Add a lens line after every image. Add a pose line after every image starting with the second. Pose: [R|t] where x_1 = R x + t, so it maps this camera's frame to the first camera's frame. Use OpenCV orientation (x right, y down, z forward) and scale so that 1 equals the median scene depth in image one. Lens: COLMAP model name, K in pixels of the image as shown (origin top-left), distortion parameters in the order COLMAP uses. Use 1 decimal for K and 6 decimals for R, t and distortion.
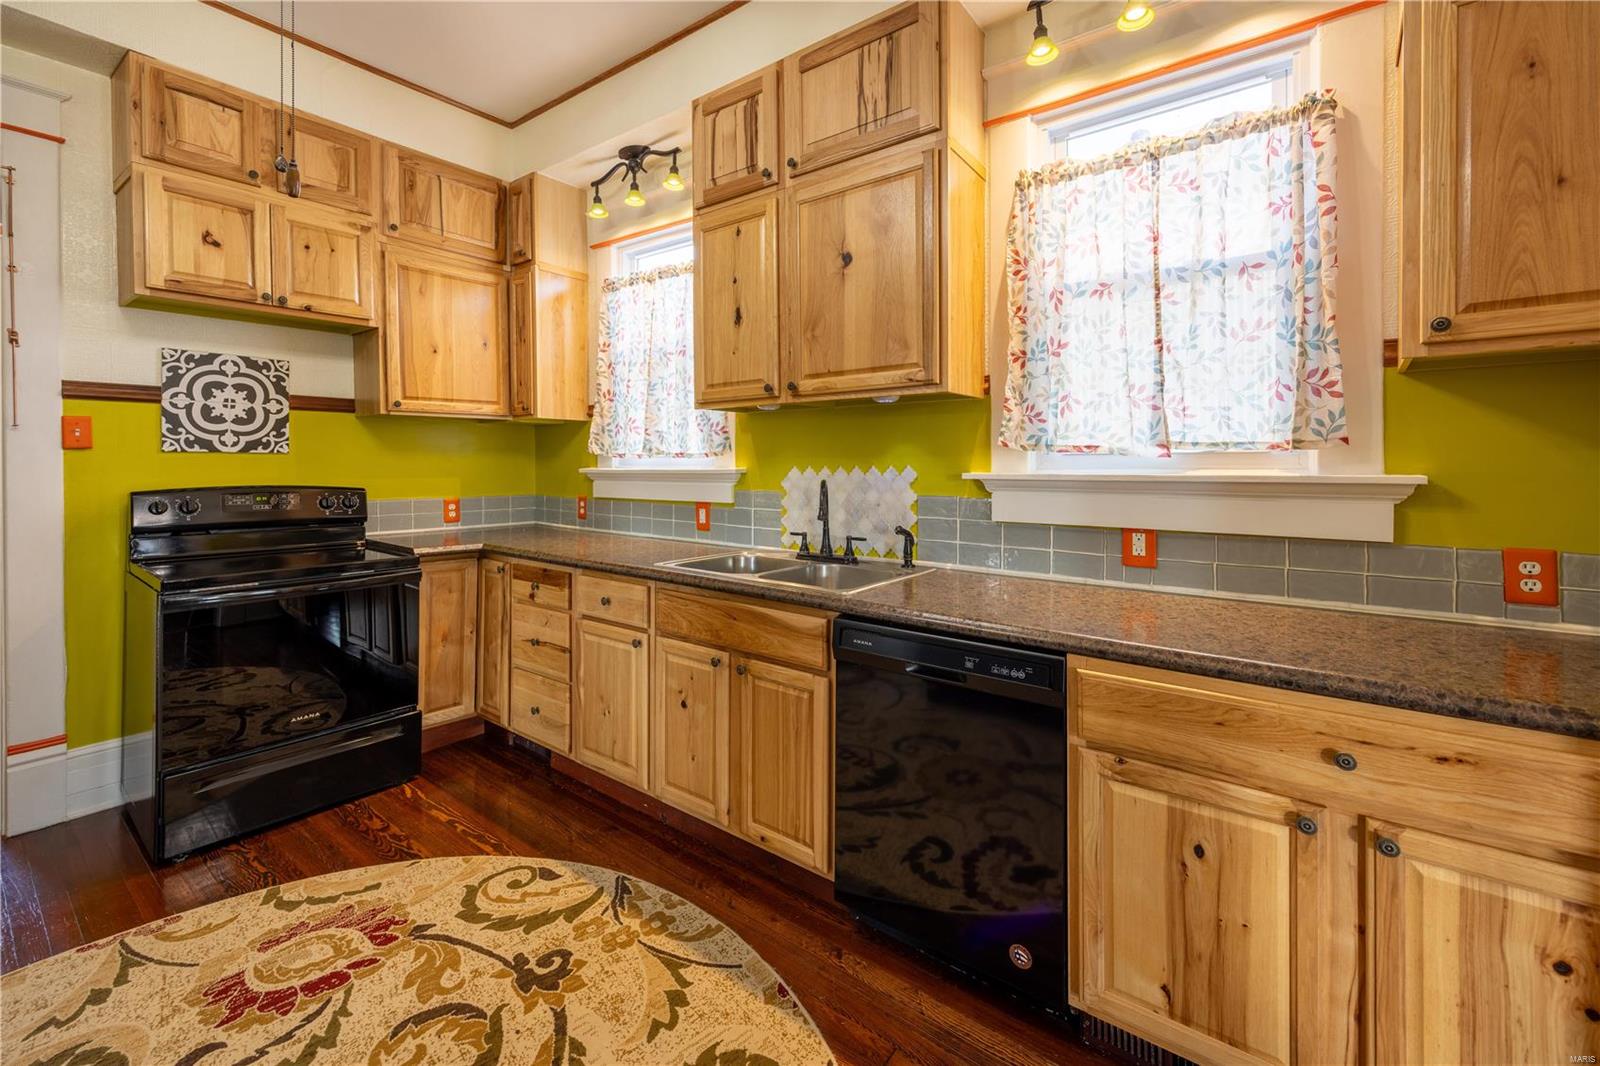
lens RADIAL K [[657.5, 0, 782.1], [0, 657.5, 468.3], [0, 0, 1]] dist [0.001930, 0.000017]
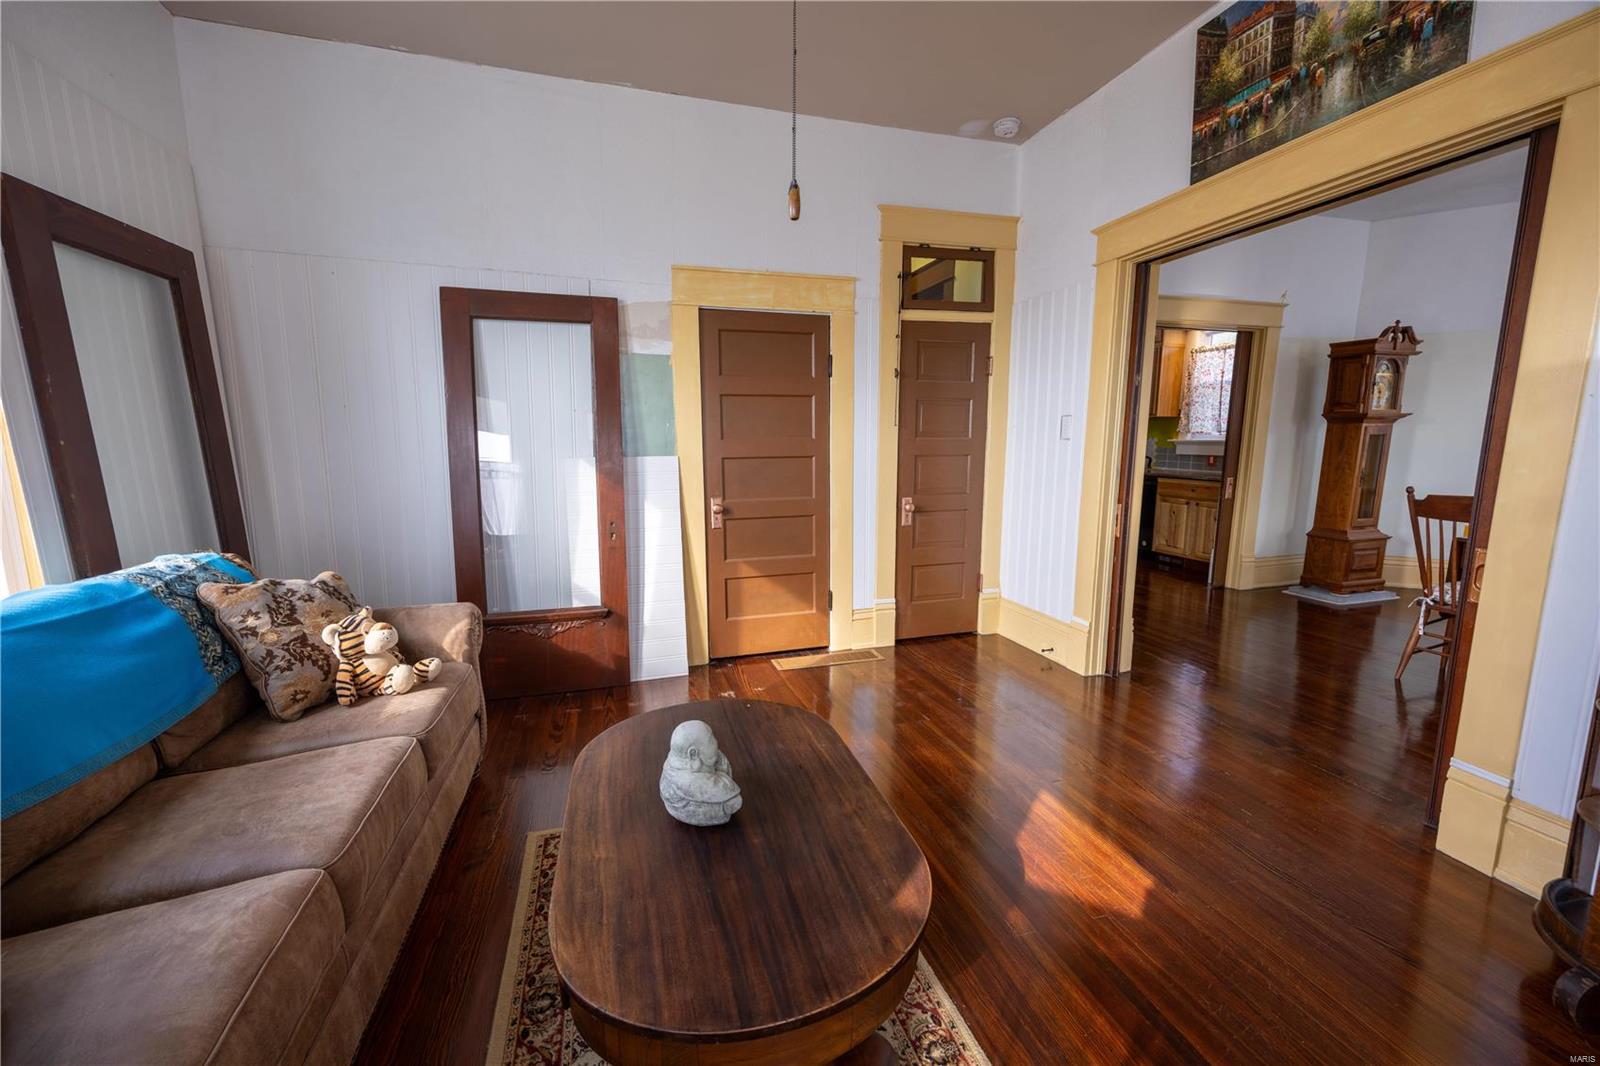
lens RADIAL K [[614.5, 0, 800.0], [0, 614.5, 533.0], [0, 0, 1]] dist [0.003450, 0.000136]
pose [[0.809195, 0.095168, -0.579781, 0.522271], [-0.007299, 0.988347, 0.152045, 0.012911], [0.587494, -0.118802, 0.800460, -2.224921]]
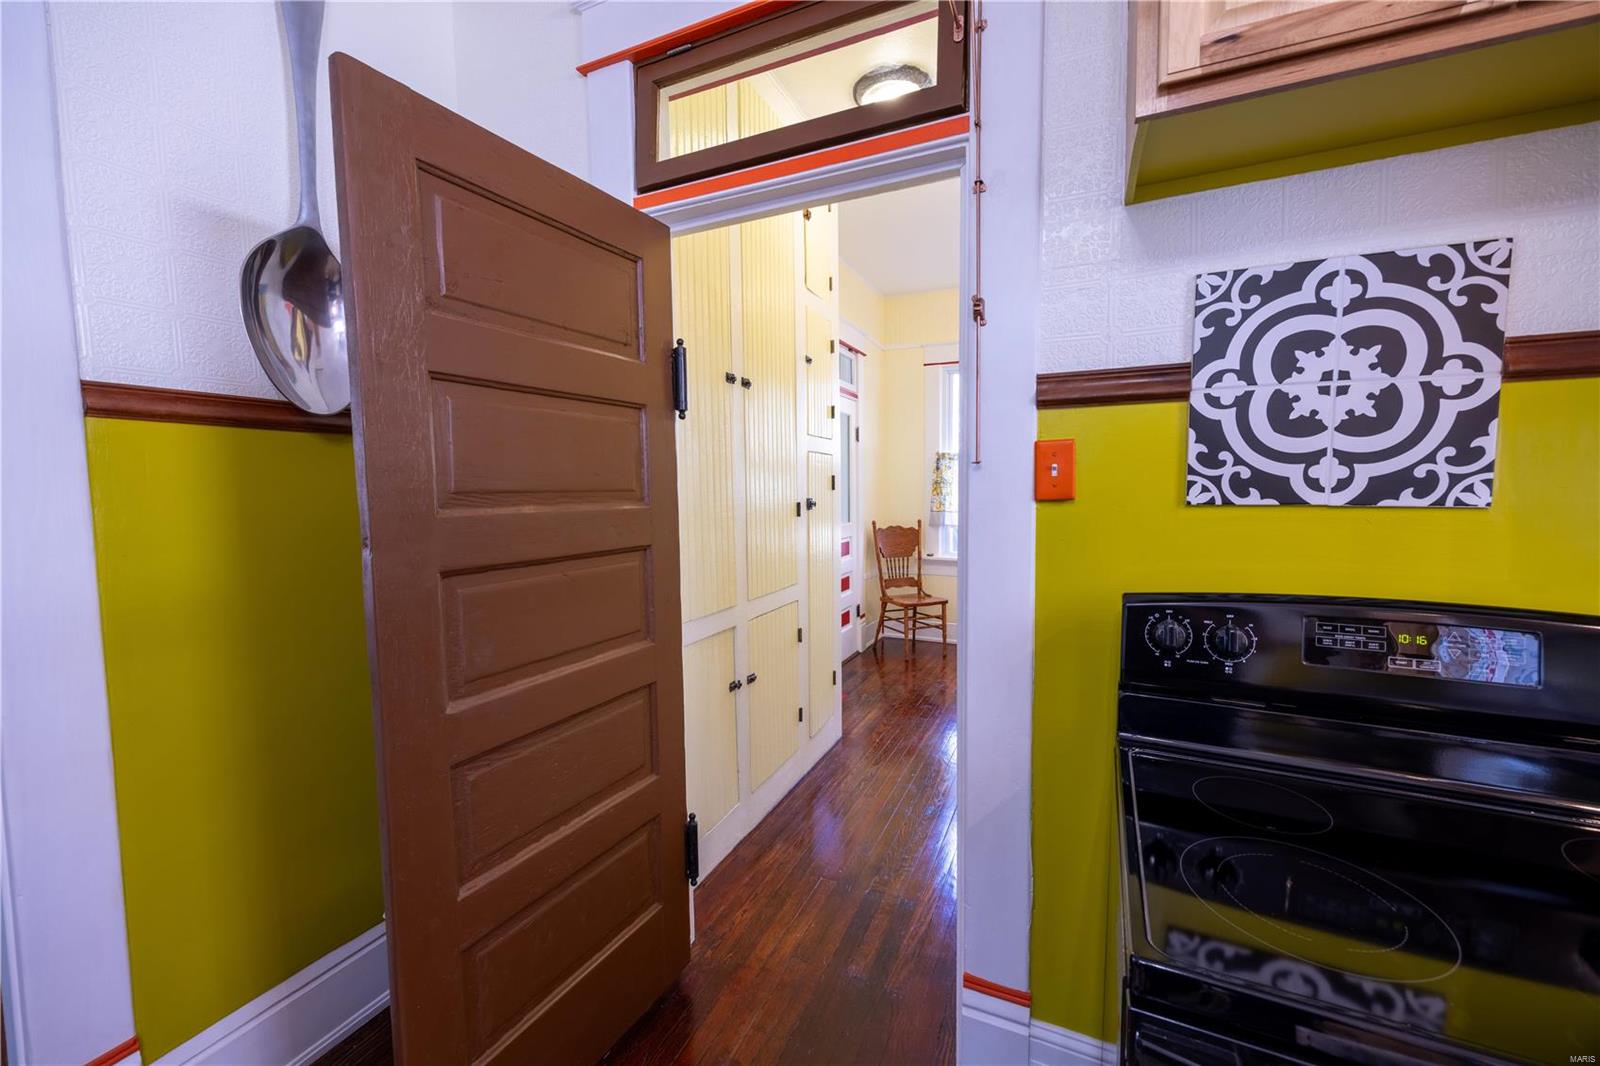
lens RADIAL K [[638.3, 0, 815.9], [0, 638.3, 535.2], [0, 0, 1]] dist [0.001926, 0.000000]
pose [[0.246085, 0.069360, -0.966763, -0.578477], [-0.000676, 0.997448, 0.071389, -0.036623], [0.969248, -0.016914, 0.245504, 0.646298]]
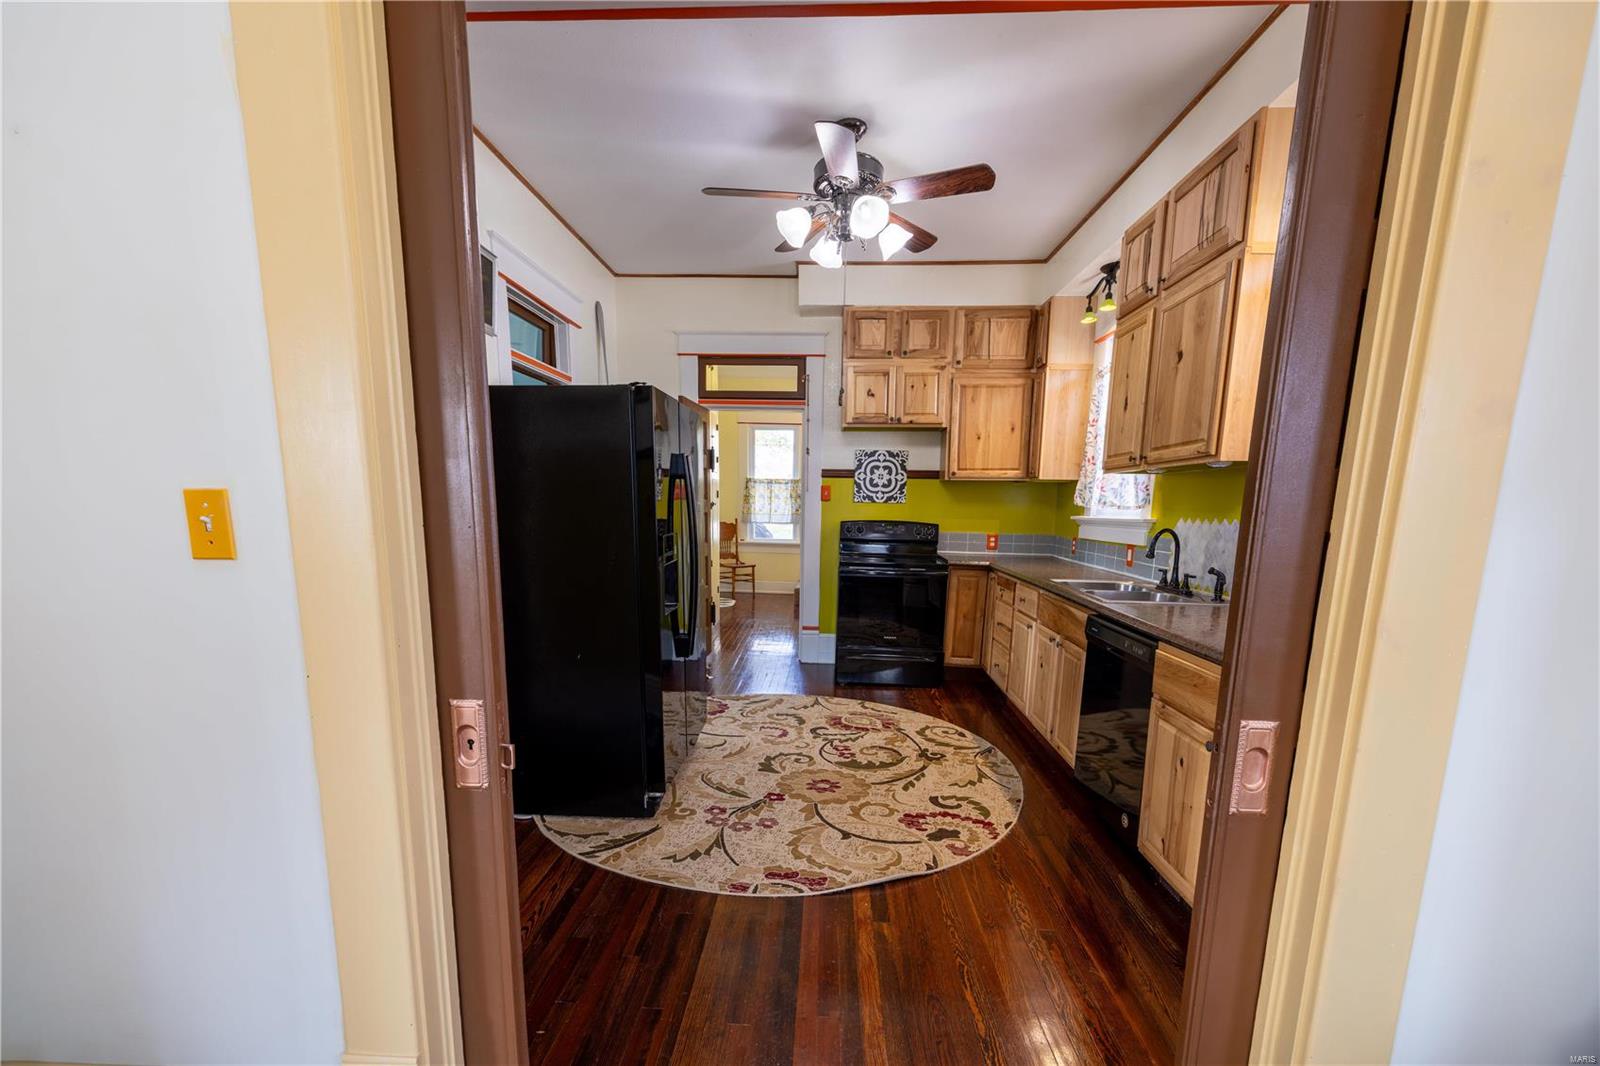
lens RADIAL K [[642.6, 0, 799.8], [0, 642.6, 616.1], [0, 0, 1]] dist [0.000072, -0.000012]
pose [[0.573959, 0.151060, -0.804830, 0.634874], [-0.024392, 0.985556, 0.167586, -0.006566], [0.818521, -0.076556, 0.569353, -0.308590]]
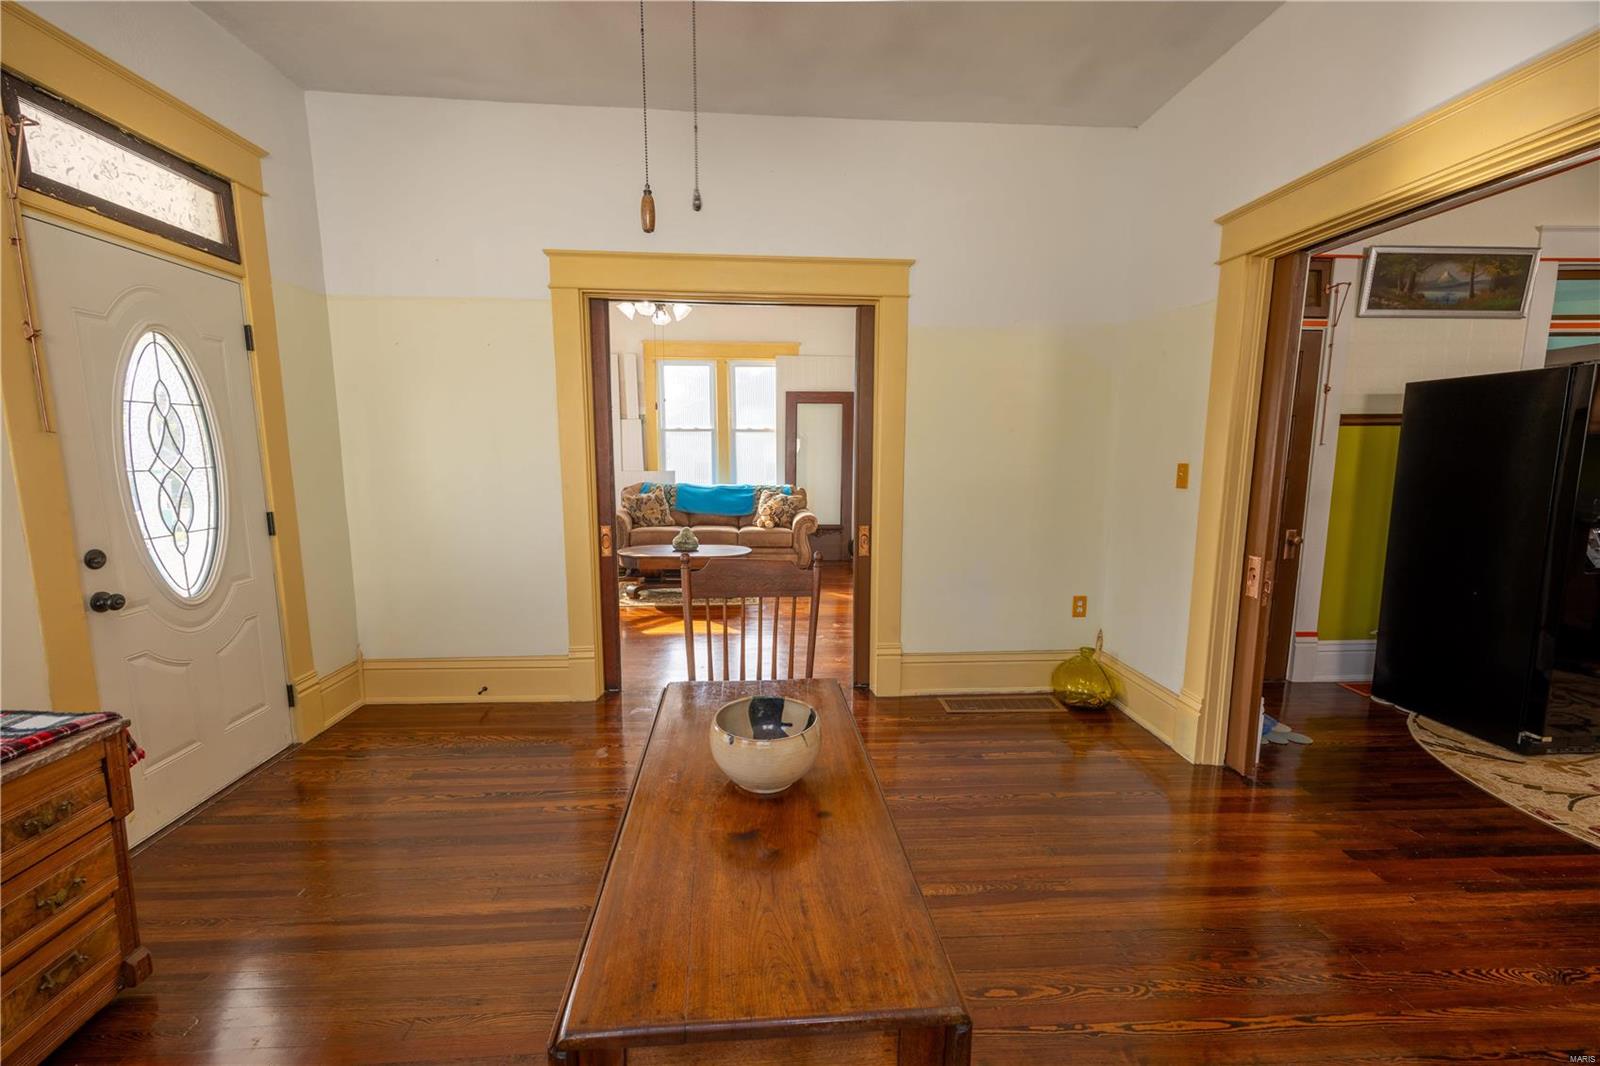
lens RADIAL K [[638.3, 0, 815.9], [0, 638.3, 535.2], [0, 0, 1]] dist [0.001926, 0.000000]
pose [[-0.745245, 0.093939, -0.660140, 1.336892], [-0.005727, 0.989088, 0.147214, -0.043565], [0.666766, 0.113491, -0.736575, 0.021209]]
